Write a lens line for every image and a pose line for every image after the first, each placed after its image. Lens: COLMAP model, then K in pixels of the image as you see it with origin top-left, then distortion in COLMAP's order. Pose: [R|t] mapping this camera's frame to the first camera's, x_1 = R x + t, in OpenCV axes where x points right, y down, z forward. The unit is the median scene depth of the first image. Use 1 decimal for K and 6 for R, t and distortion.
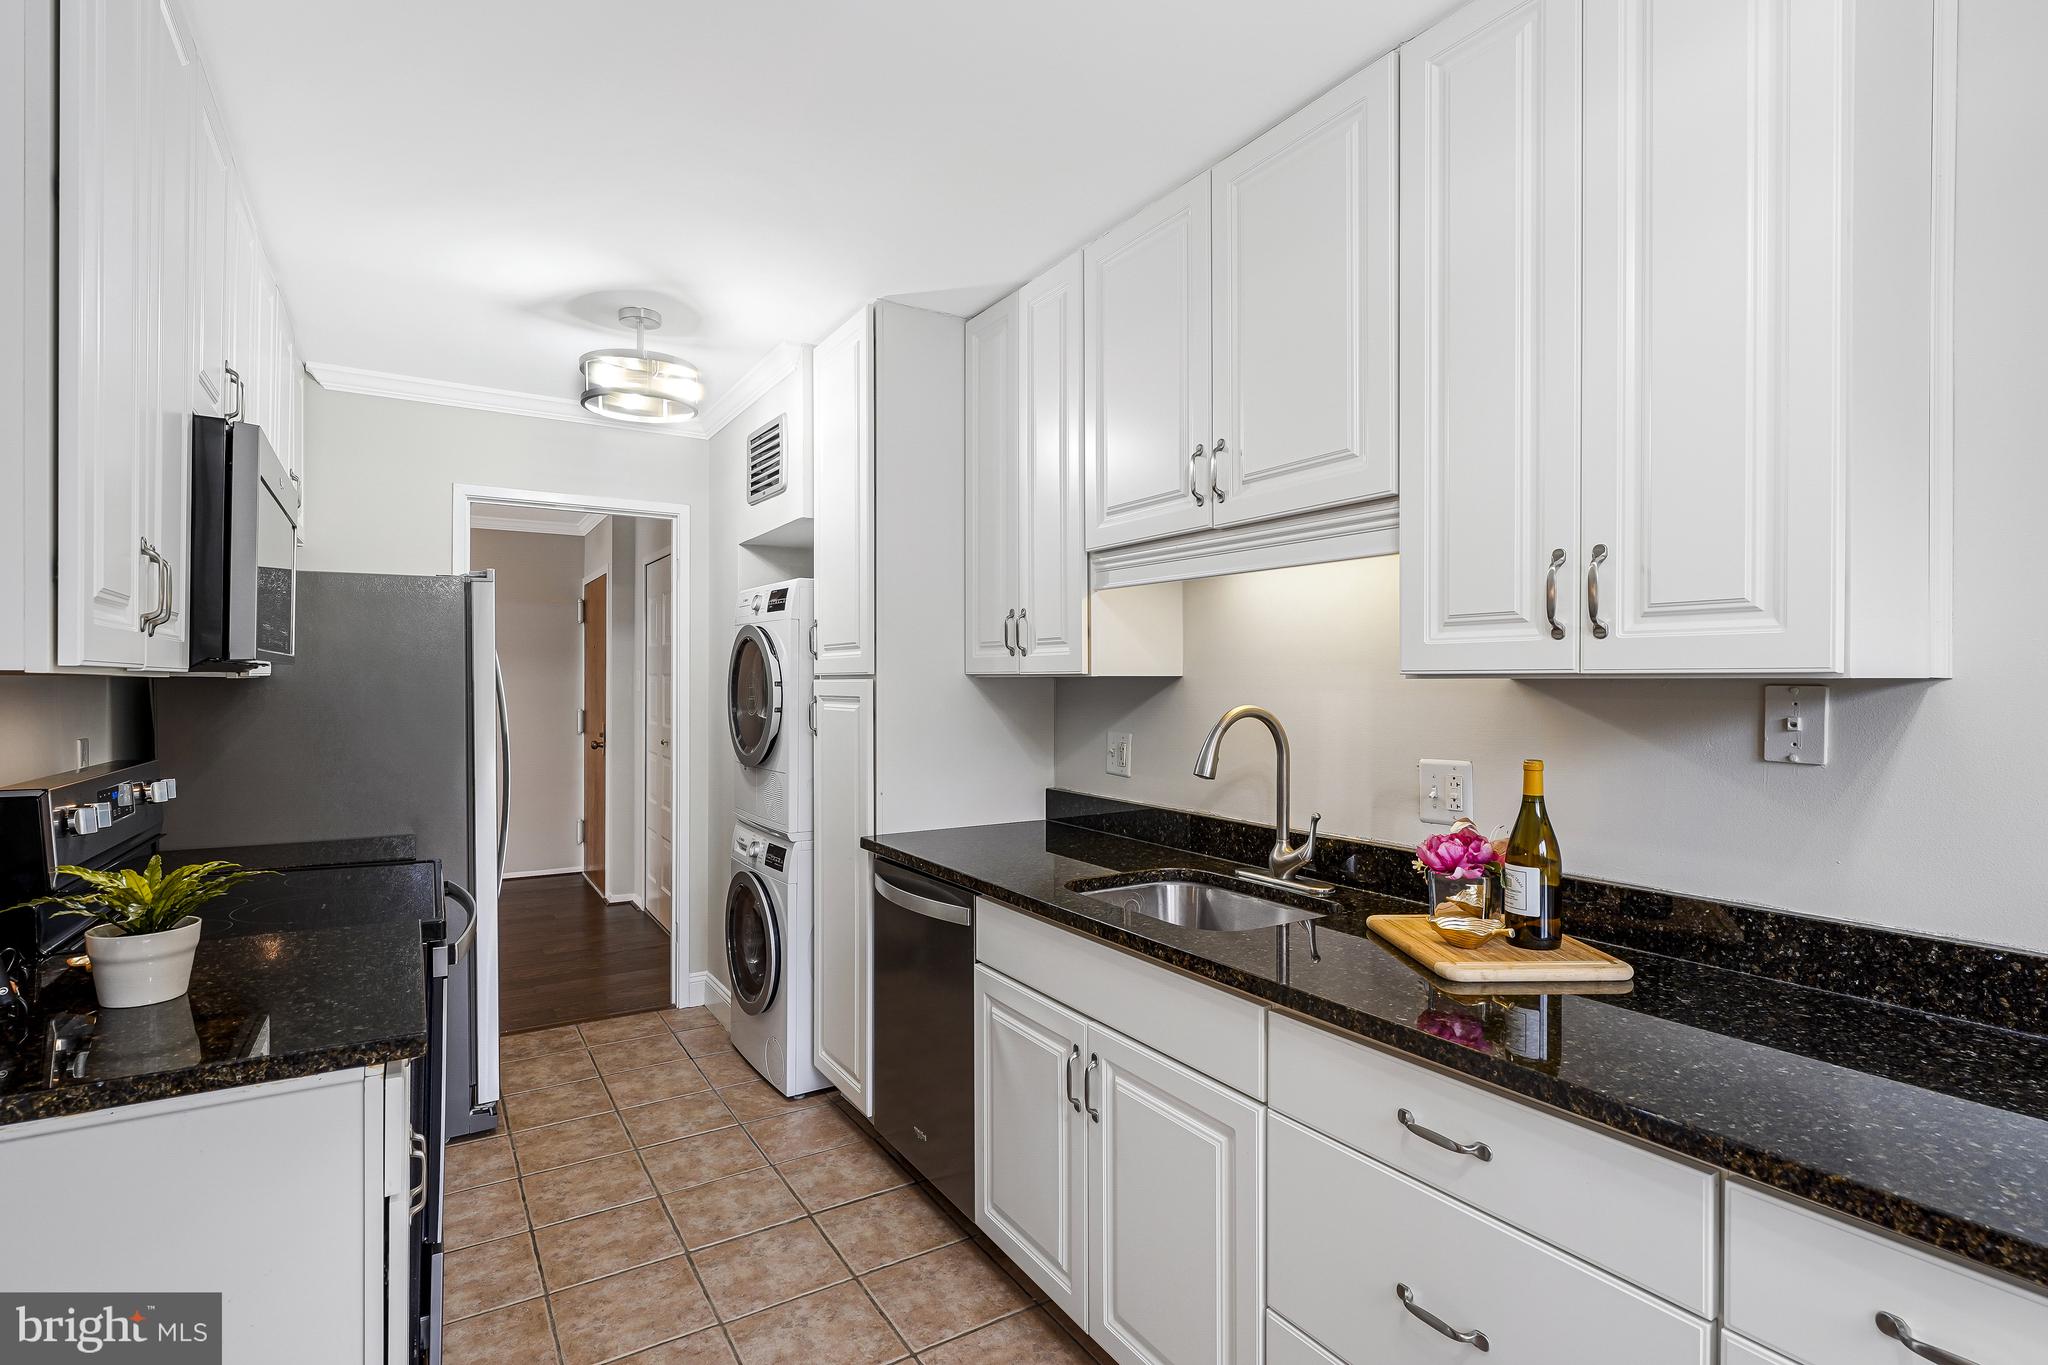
lens RADIAL K [[1001.9, 0, 1024.0], [0, 1001.9, 682.5], [0, 0, 1]] dist [0.003808, 0.000834]
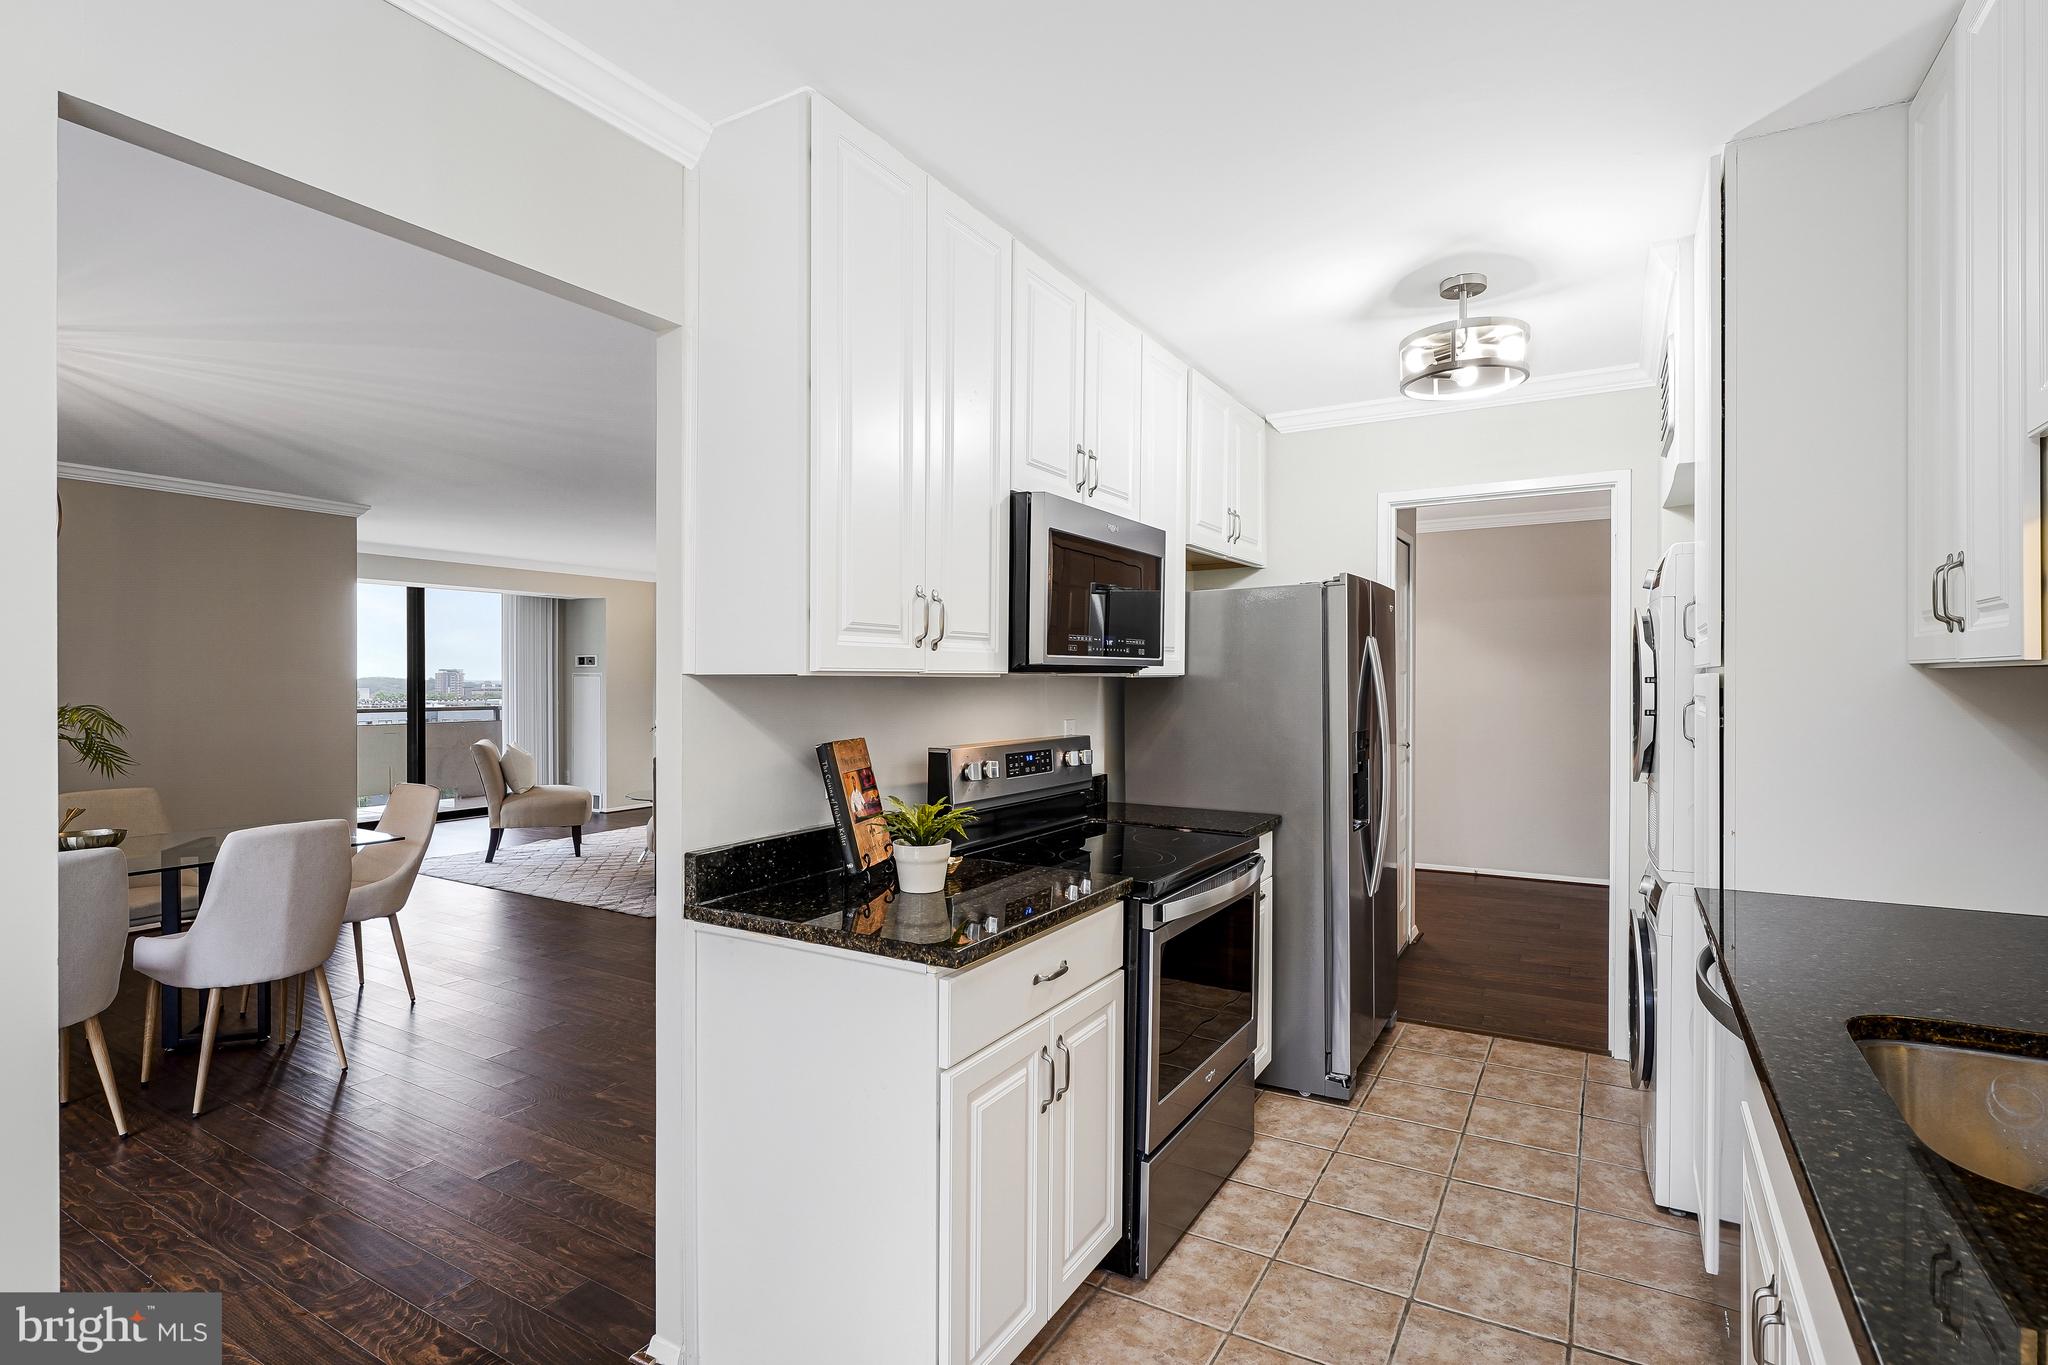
lens RADIAL K [[1001.9, 0, 1024.0], [0, 1001.9, 682.5], [0, 0, 1]] dist [0.003808, 0.000834]
pose [[0.456124, -0.001167, -0.889916, 0.282720], [0.004072, 0.999991, 0.000776, 0.000859], [0.889907, -0.003978, 0.456125, 0.234909]]
